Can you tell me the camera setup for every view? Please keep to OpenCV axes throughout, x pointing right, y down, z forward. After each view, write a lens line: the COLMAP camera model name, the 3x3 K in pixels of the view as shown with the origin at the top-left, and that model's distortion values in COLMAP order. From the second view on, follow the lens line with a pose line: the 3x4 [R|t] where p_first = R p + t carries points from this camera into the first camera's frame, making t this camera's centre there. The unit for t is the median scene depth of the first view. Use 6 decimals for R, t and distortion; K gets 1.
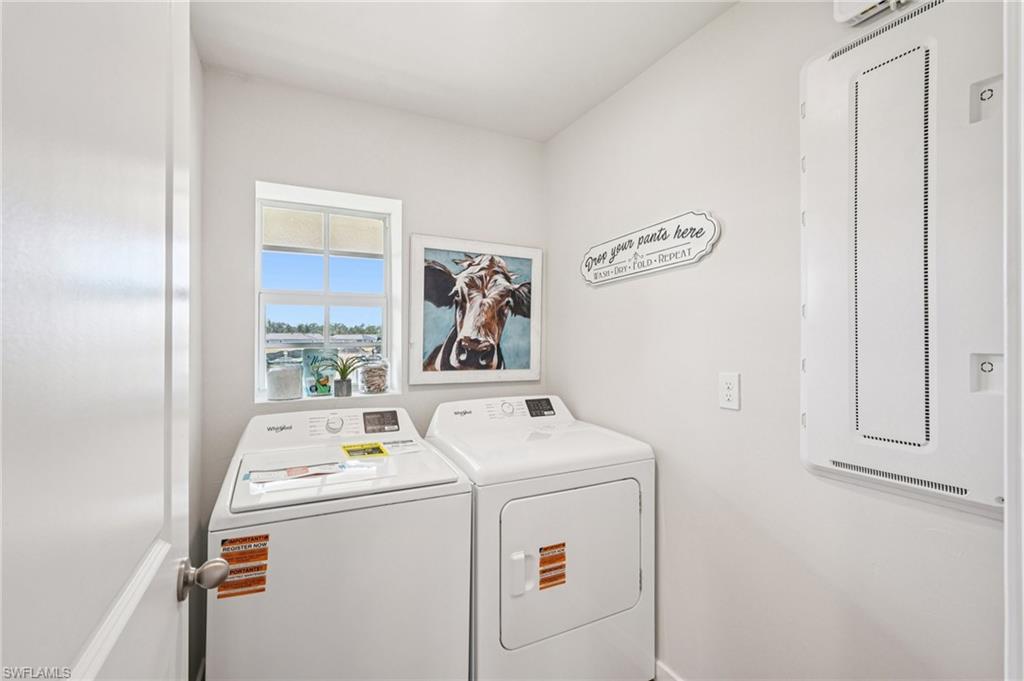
lens RADIAL K [[452.0, 0, 518.2], [0, 452.0, 337.4], [0, 0, 1]] dist [-0.018174, 0.007794]
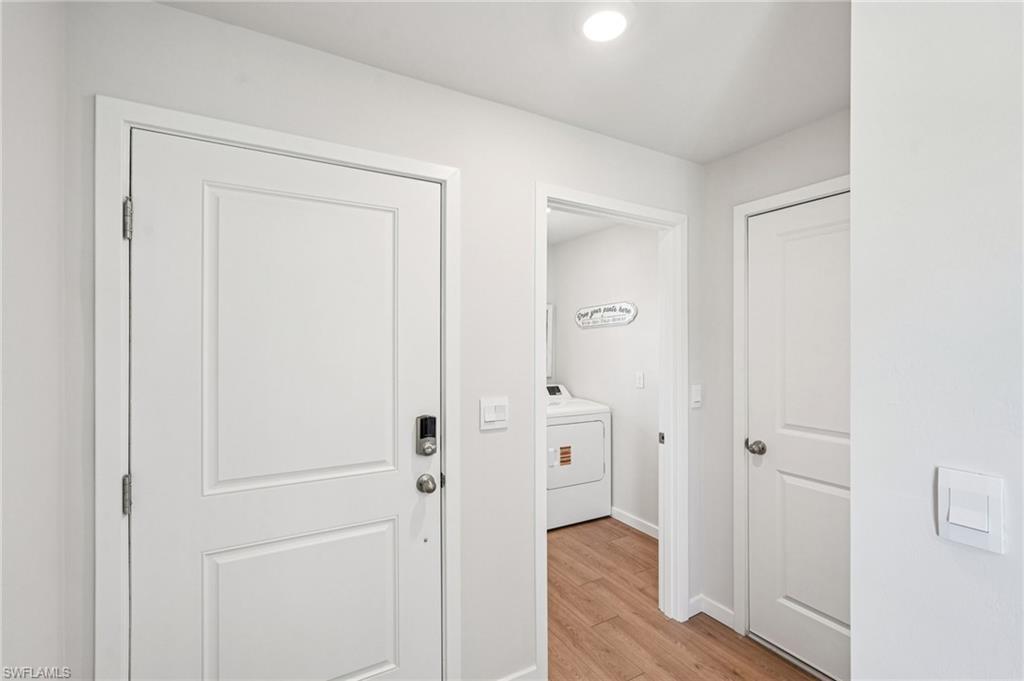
lens RADIAL K [[452.0, 0, 512.2], [0, 452.0, 334.3], [0, 0, 1]] dist [-0.018174, 0.007794]
pose [[0.999604, 0.001659, 0.028093, -0.224664], [-0.001405, 0.999958, -0.009061, -0.082141], [-0.028107, 0.009018, 0.999564, -1.123896]]
